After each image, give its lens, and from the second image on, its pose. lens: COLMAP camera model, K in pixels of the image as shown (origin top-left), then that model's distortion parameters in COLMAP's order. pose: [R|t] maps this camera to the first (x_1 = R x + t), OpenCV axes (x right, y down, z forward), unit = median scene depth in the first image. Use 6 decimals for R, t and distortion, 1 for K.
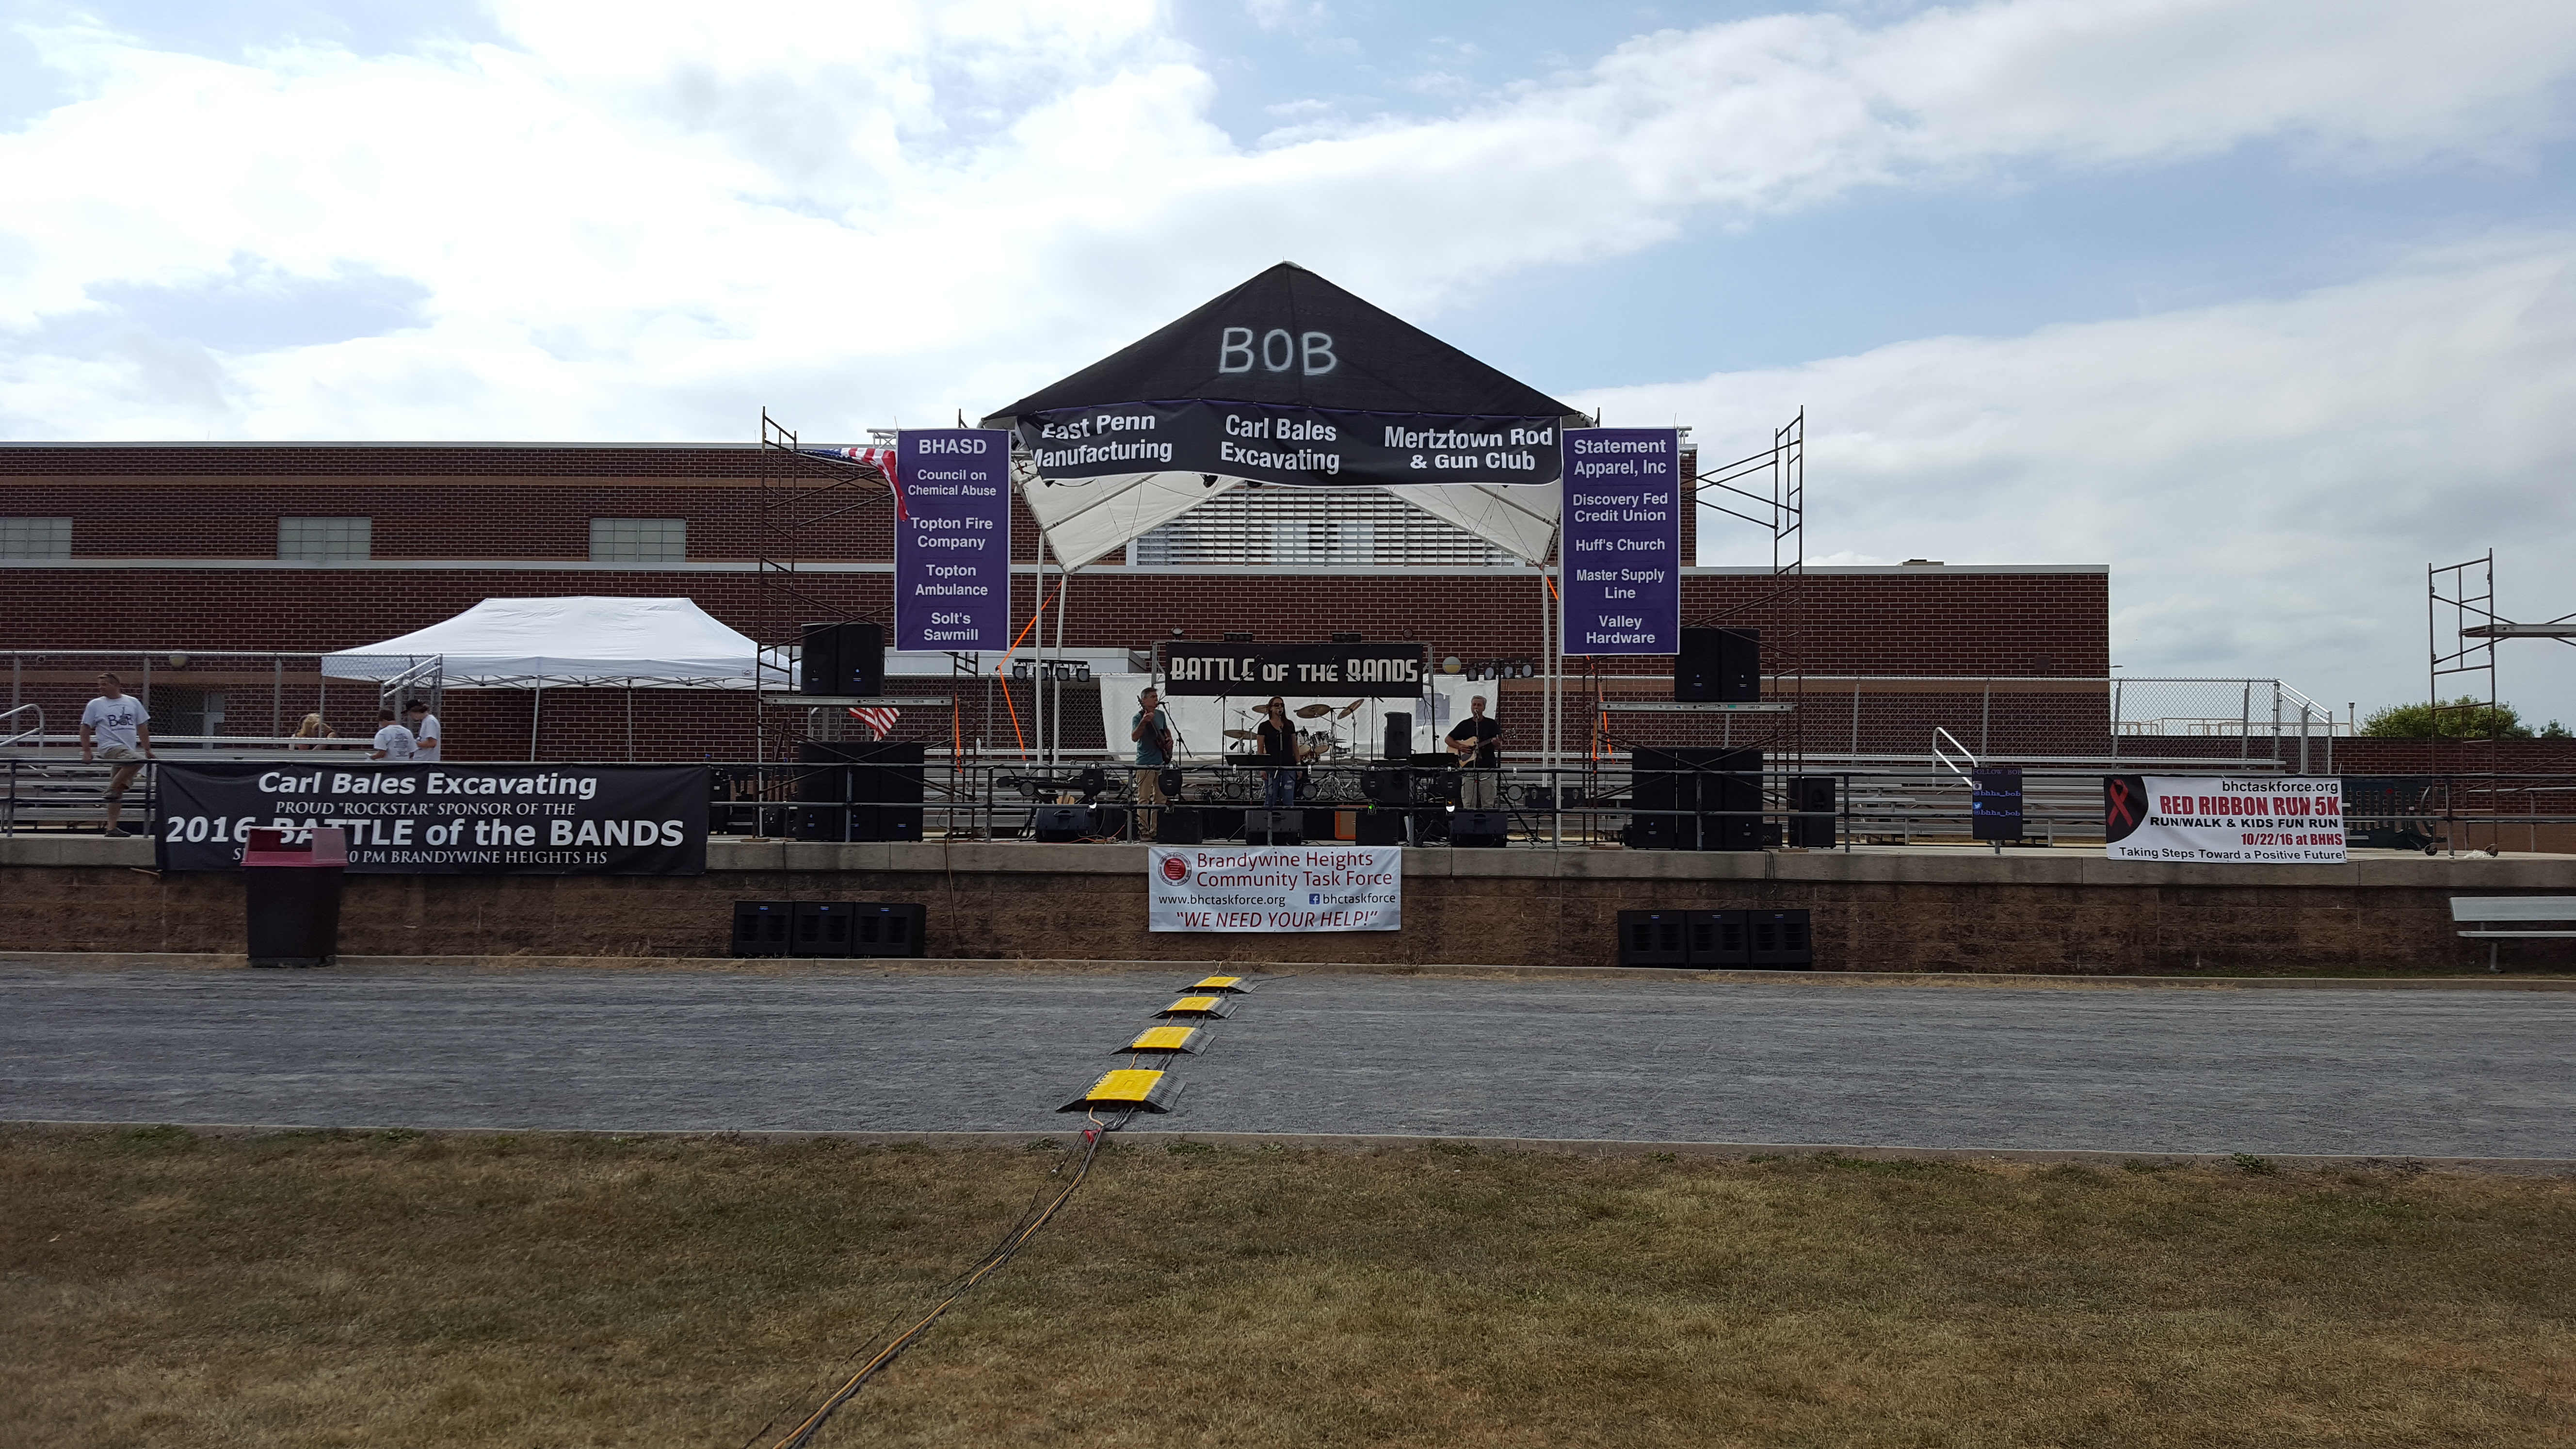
lens RADIAL K [[2178.7, 0, 1331.1], [0, 2178.7, 758.1], [0, 0, 1]] dist [0.146396, -0.297283]
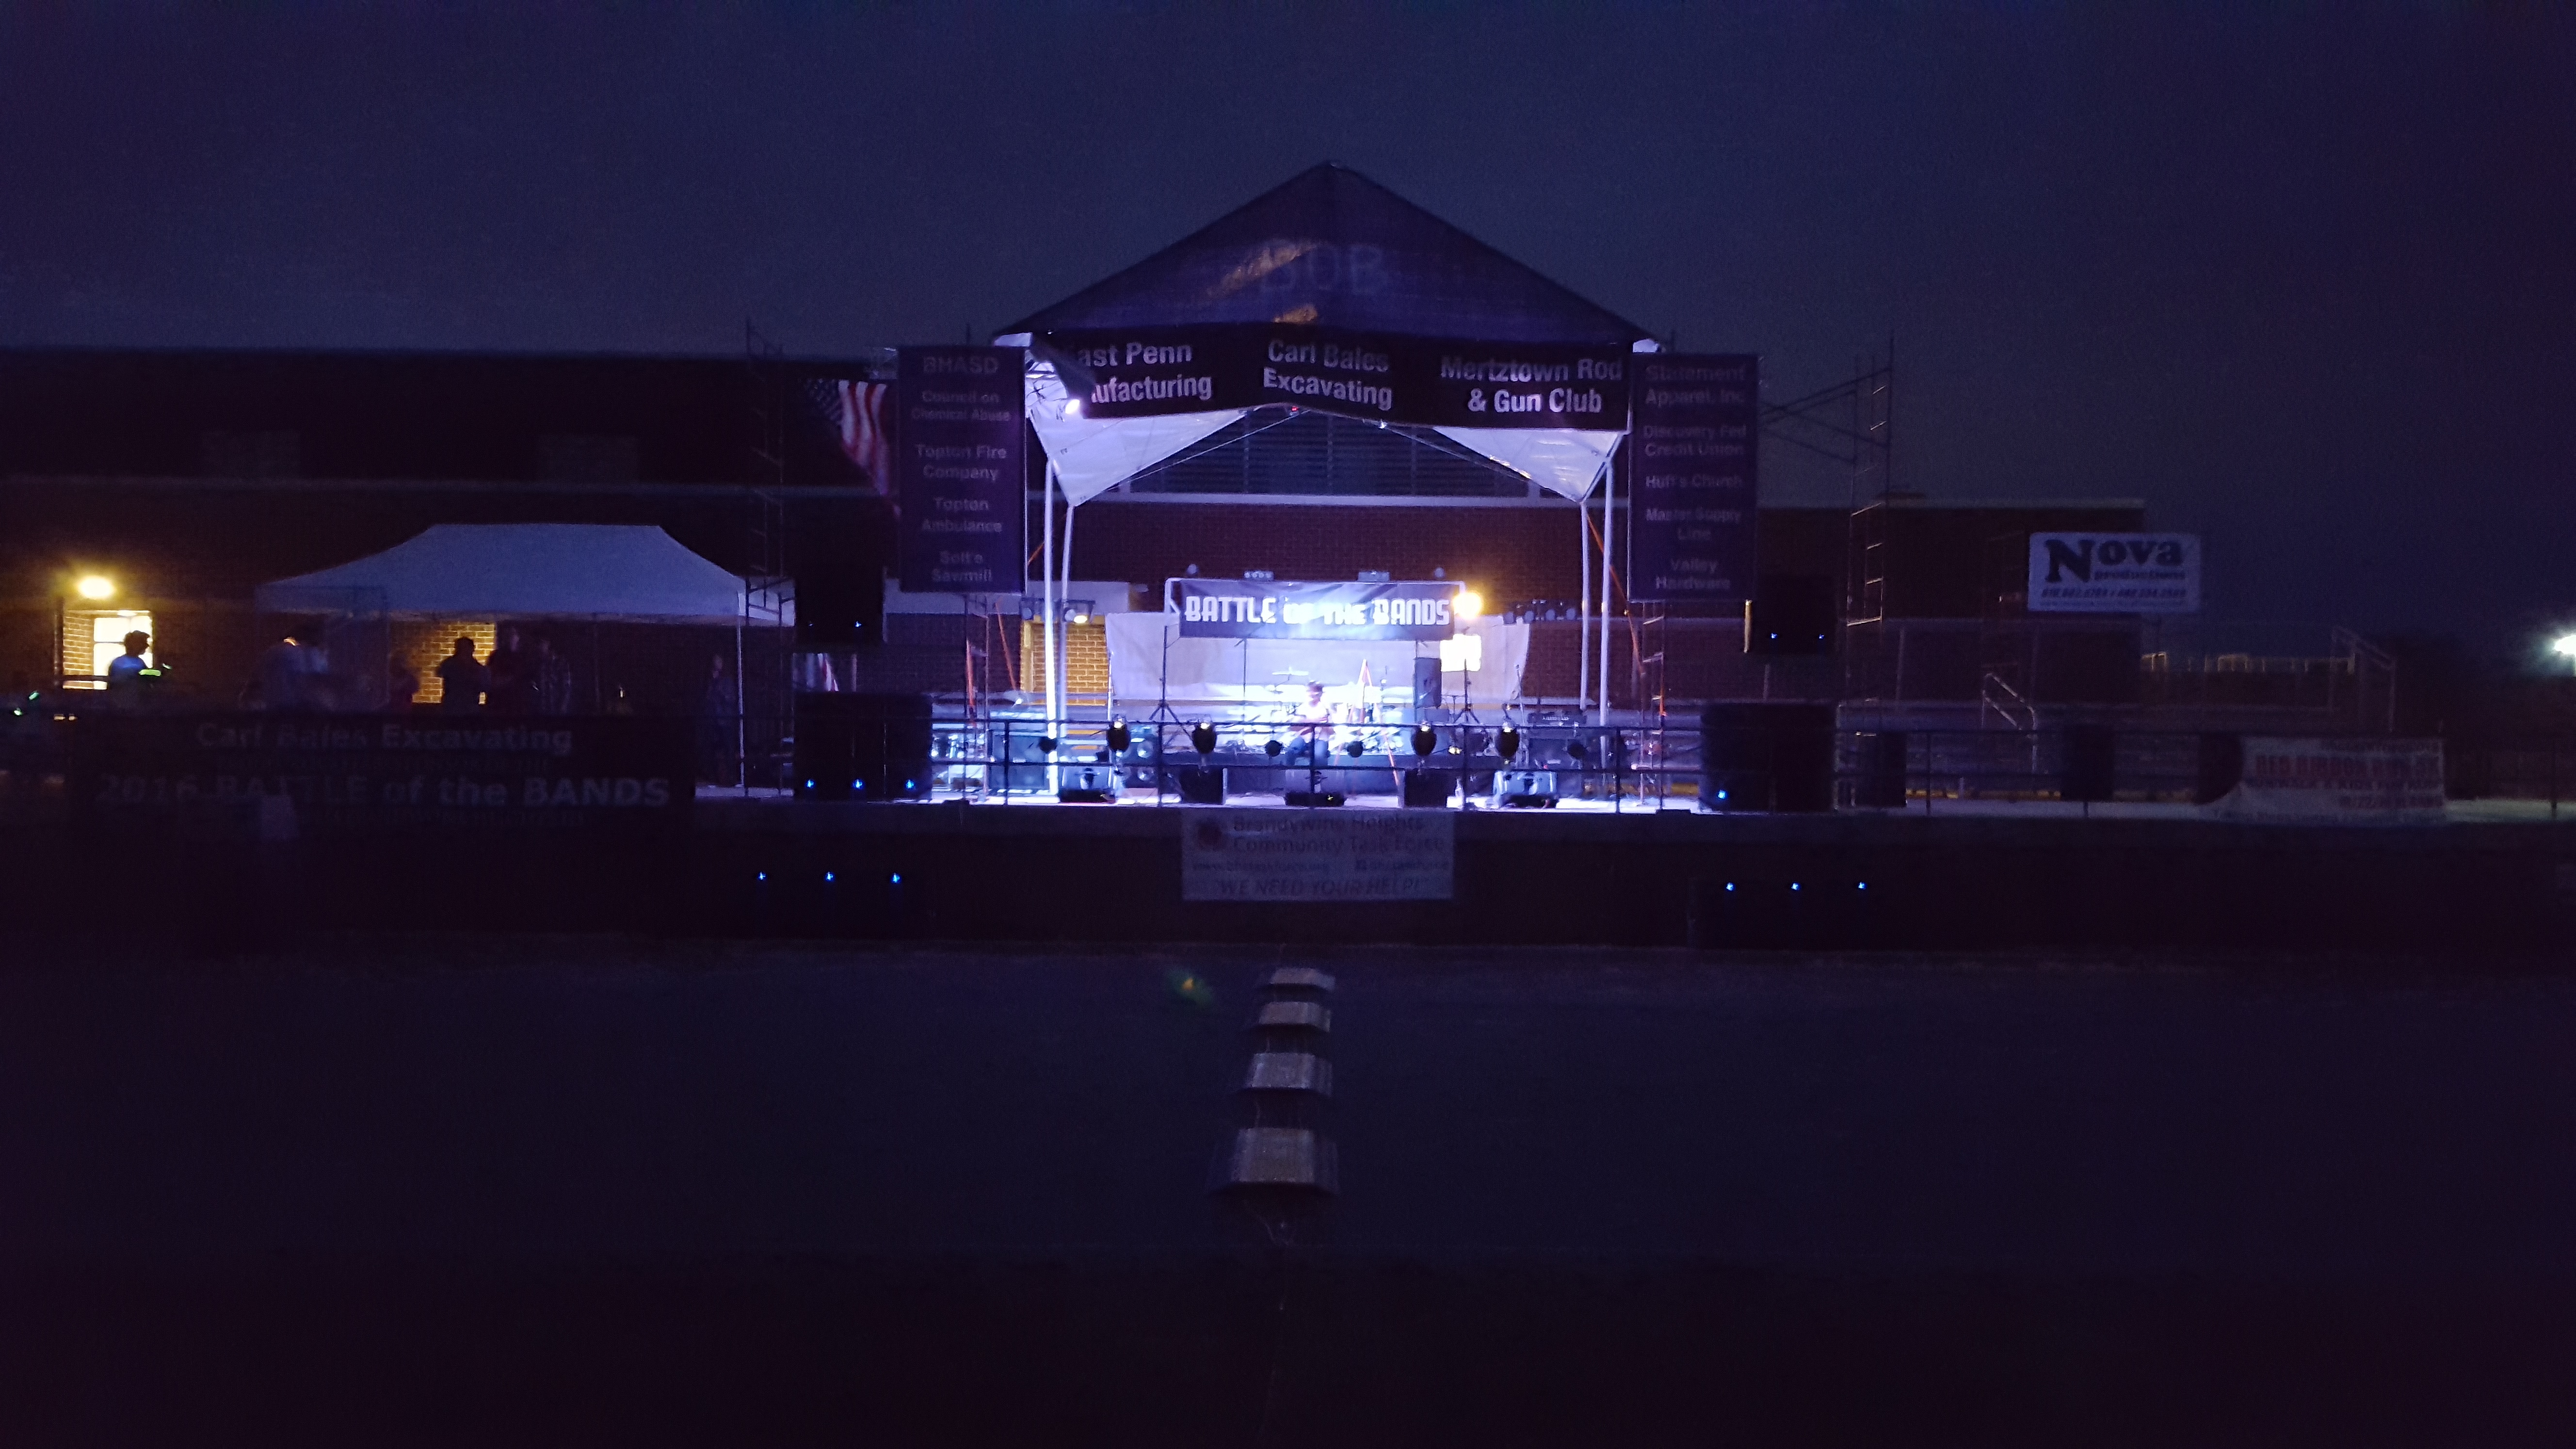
lens RADIAL K [[2111.2, 0, 1355.1], [0, 2111.2, 829.9], [0, 0, 1]] dist [0.145825, -0.305546]
pose [[0.998817, 0.000235, 0.048617, -0.053710], [-0.004002, 0.996993, 0.077394, -0.020100], [-0.048453, -0.077497, 0.995814, 0.104099]]
